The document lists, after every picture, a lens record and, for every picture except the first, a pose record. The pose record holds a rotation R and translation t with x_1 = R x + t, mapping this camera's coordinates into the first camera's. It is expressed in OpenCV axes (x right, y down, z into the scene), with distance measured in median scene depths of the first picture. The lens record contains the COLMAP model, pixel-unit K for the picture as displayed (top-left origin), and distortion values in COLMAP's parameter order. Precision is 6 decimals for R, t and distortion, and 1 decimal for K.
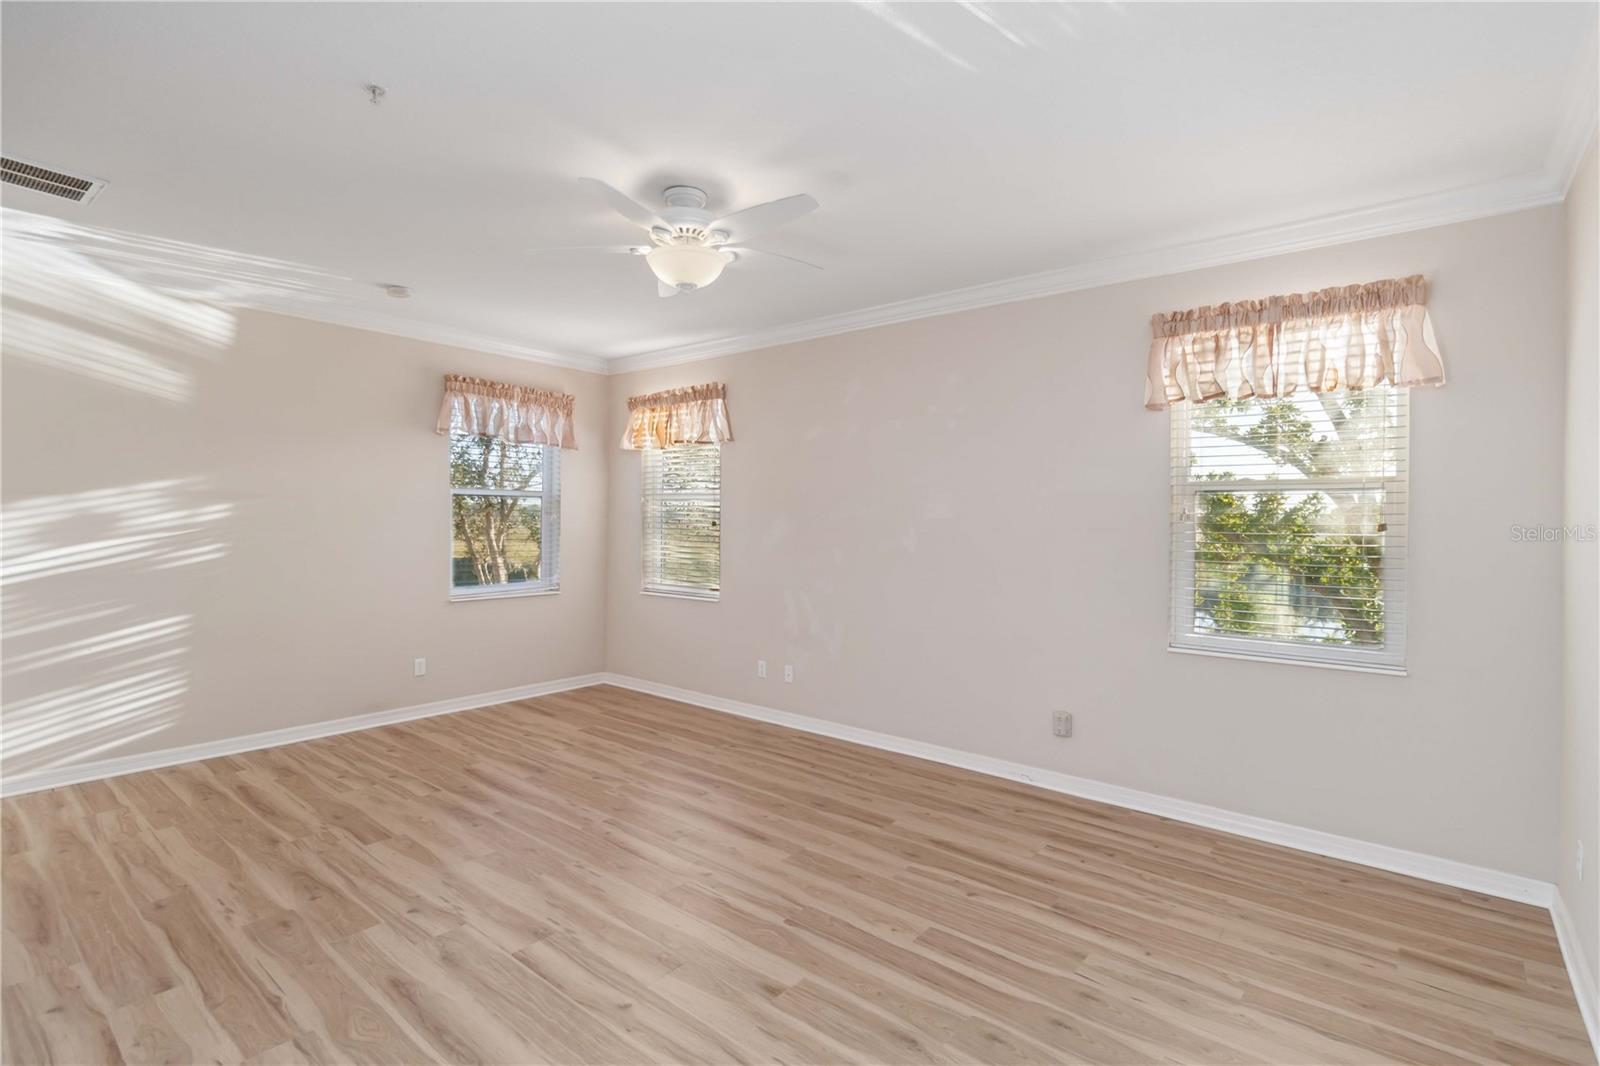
lens RADIAL K [[767.5, 0, 793.2], [0, 767.5, 525.0], [0, 0, 1]] dist [0.001359, 0.000676]
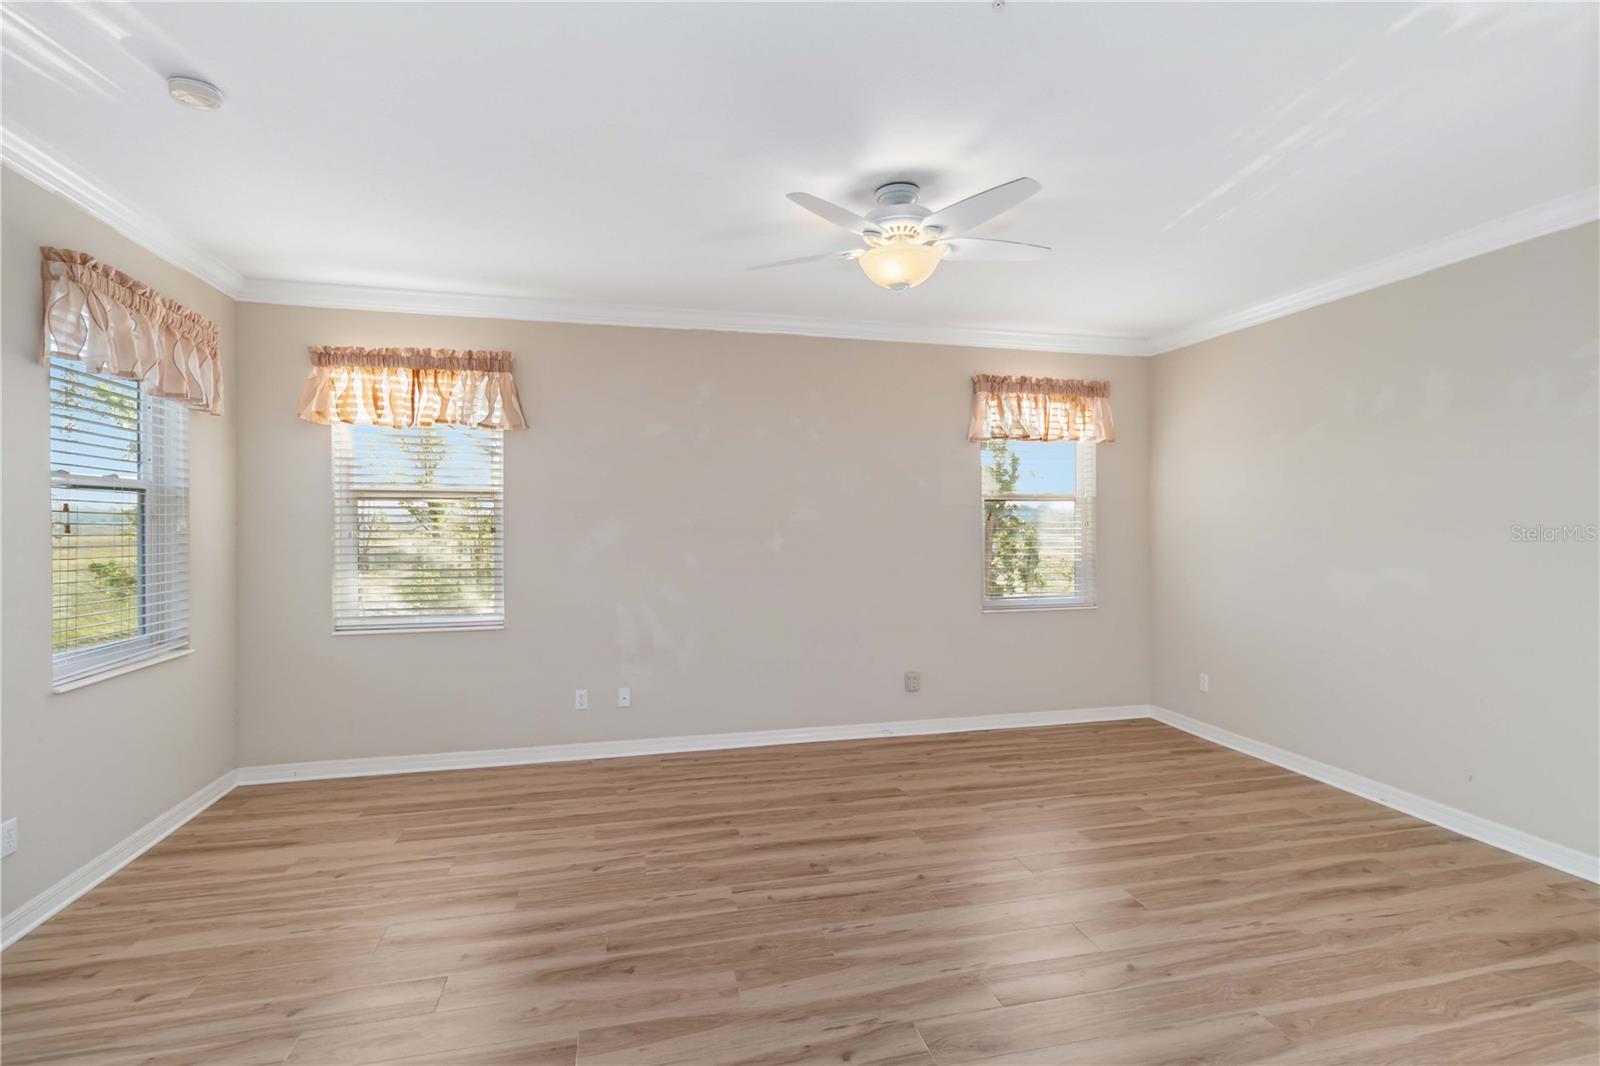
lens RADIAL K [[749.0, 0, 796.9], [0, 749.0, 528.3], [0, 0, 1]] dist [0.001316, 0.000255]
pose [[0.590727, -0.018646, 0.806656, -0.803423], [0.013572, 0.999821, 0.013172, -0.014833], [-0.806757, 0.003167, 0.590875, 0.443609]]
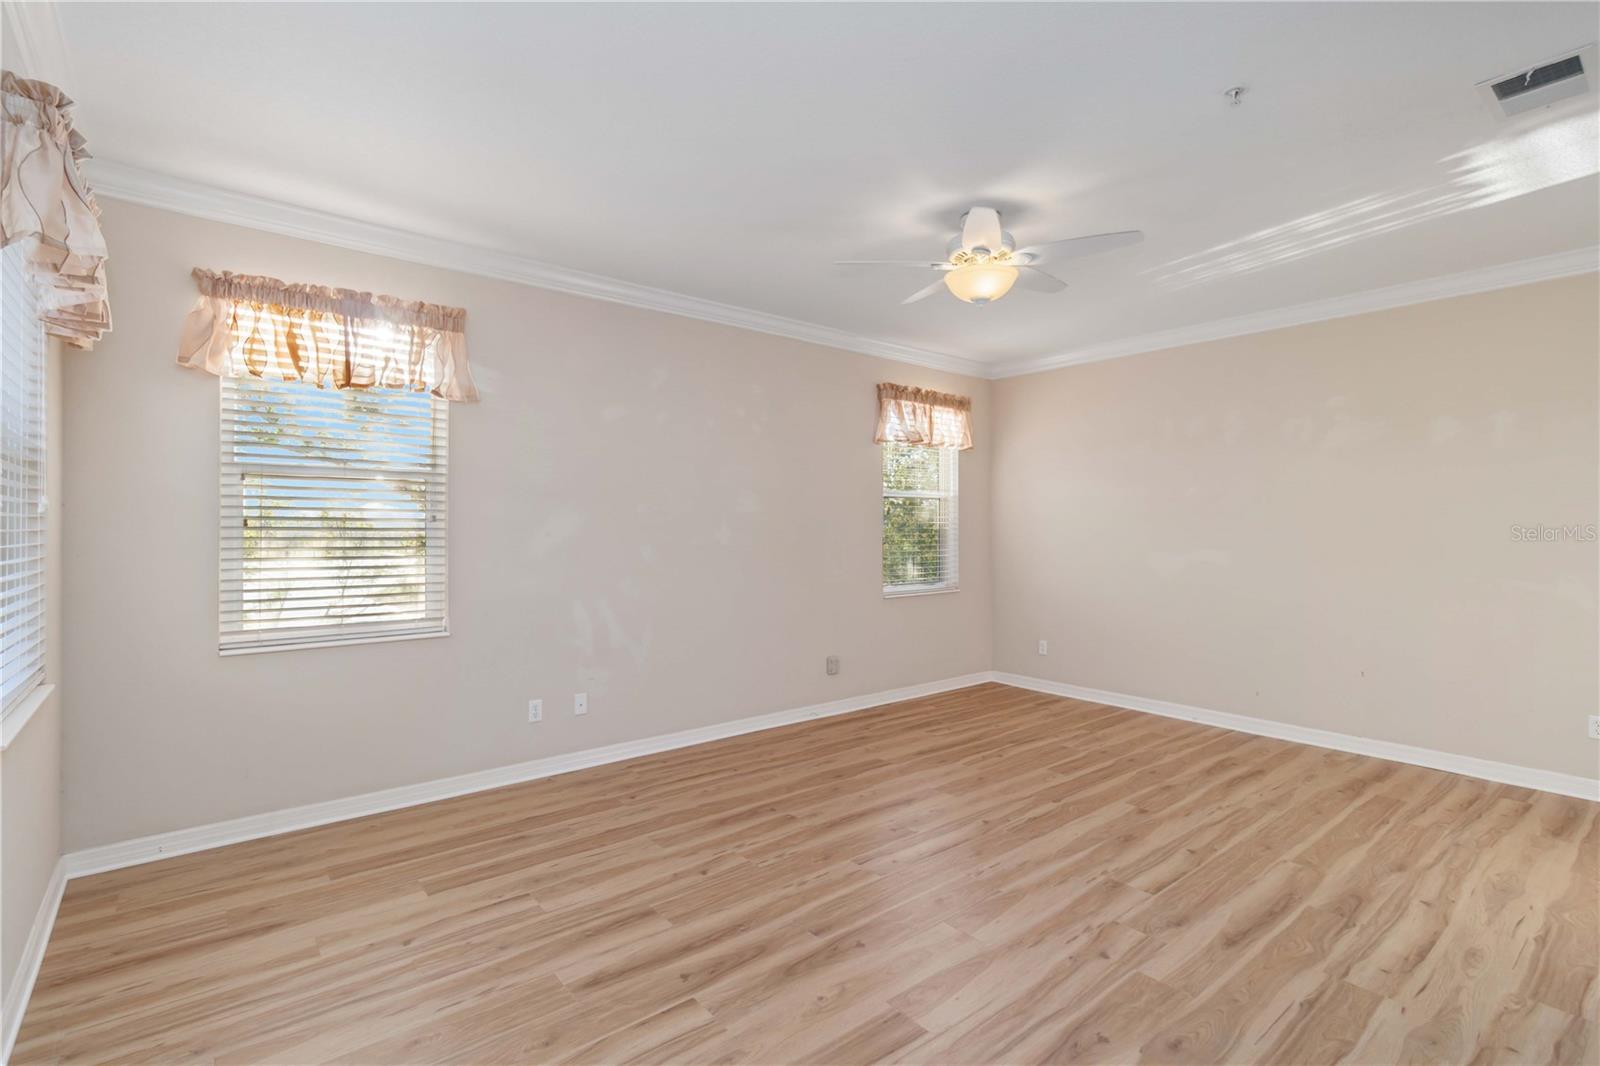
lens RADIAL K [[751.7, 0, 799.1], [0, 751.7, 526.3], [0, 0, 1]] dist [0.001013, 0.000128]
pose [[0.181440, -0.010174, 0.983349, -1.018755], [0.007193, 0.999933, 0.009019, 0.001897], [-0.983376, 0.005437, 0.181501, 0.863366]]
